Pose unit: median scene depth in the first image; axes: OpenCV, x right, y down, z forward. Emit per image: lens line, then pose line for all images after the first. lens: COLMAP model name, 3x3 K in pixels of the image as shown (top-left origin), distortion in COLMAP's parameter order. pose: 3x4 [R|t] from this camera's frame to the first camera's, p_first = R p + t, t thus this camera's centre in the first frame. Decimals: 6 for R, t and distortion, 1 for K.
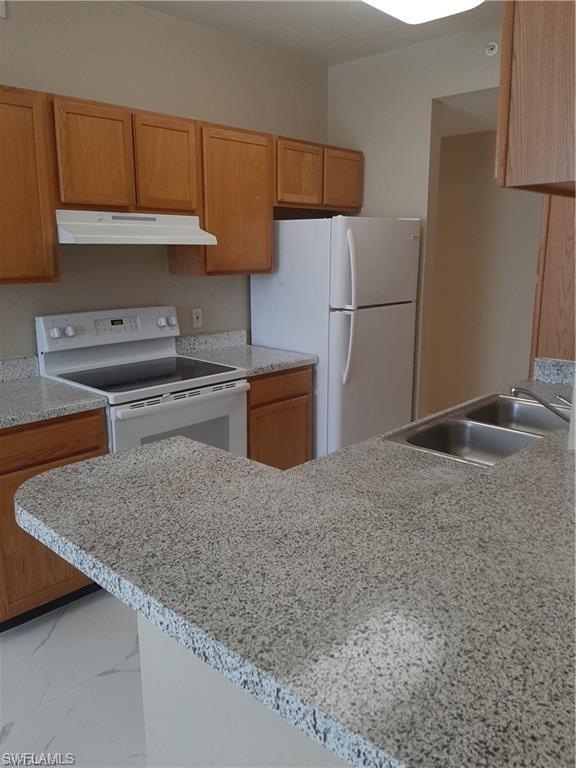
lens RADIAL K [[587.6, 0, 288.0], [0, 587.6, 384.0], [0, 0, 1]] dist [0.005849, 0.001473]
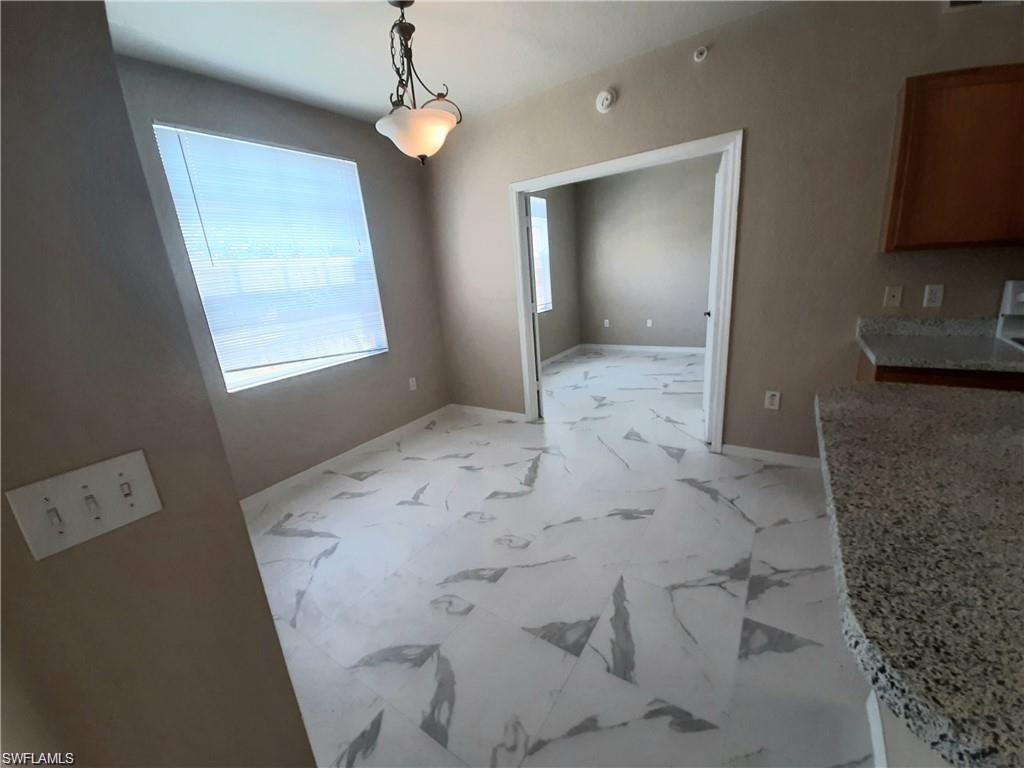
lens RADIAL K [[409.0, 0, 503.7], [0, 409.0, 389.5], [0, 0, 1]] dist [0.001493, -0.014040]
pose [[0.161621, 0.257438, -0.952683, 0.408611], [-0.134216, 0.962139, 0.237224, 0.077826], [0.977683, 0.089525, 0.190054, 0.063017]]
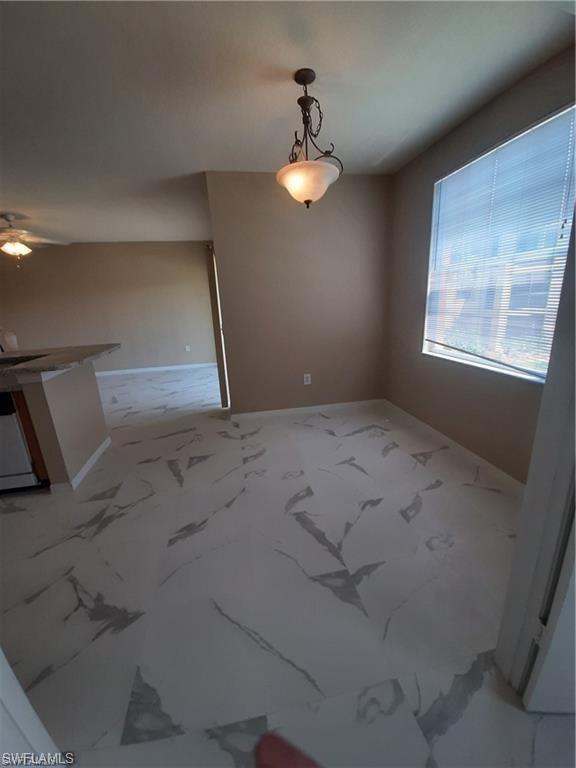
lens RADIAL K [[304.2, 0, 288.0], [0, 304.2, 384.0], [0, 0, 1]] dist [0.010473, -0.016570]
pose [[-0.804768, -0.121738, 0.580971, -3.223947], [0.175272, 0.886369, 0.428521, -0.331050], [-0.567122, 0.446688, -0.691984, 1.945403]]
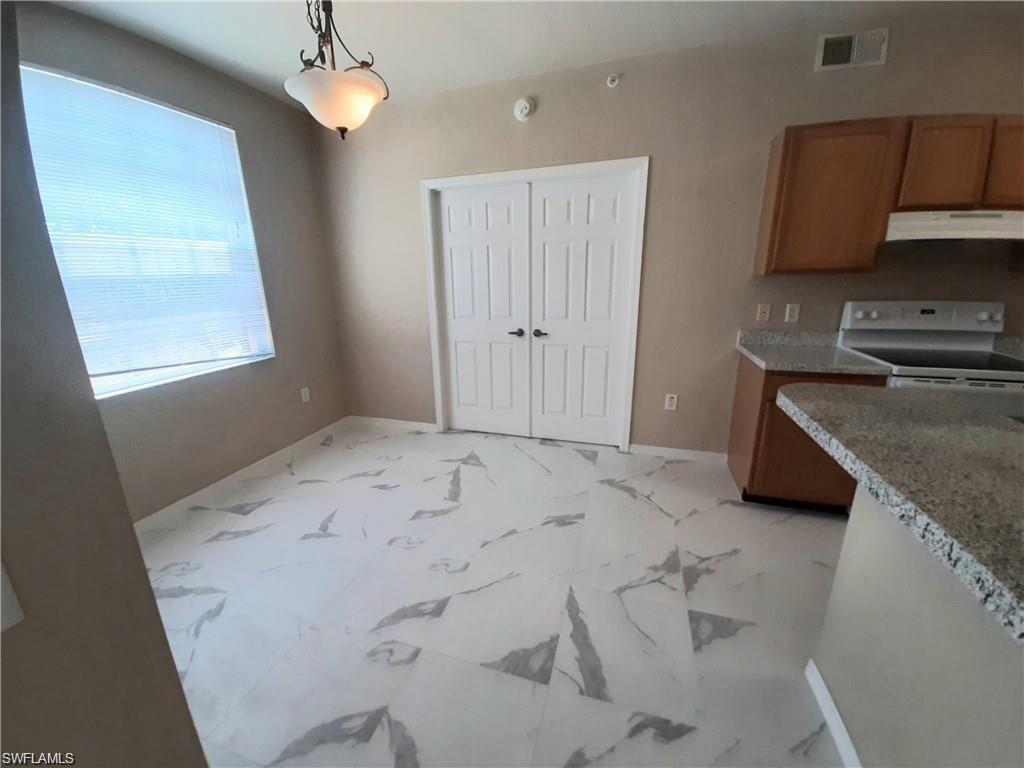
lens RADIAL K [[405.6, 0, 509.3], [0, 405.6, 386.8], [0, 0, 1]] dist [0.010473, -0.016570]
pose [[0.443385, 0.228393, -0.866745, 0.172485], [-0.176133, 0.970339, 0.165589, 0.155015], [0.878855, 0.079242, 0.470461, -0.157038]]
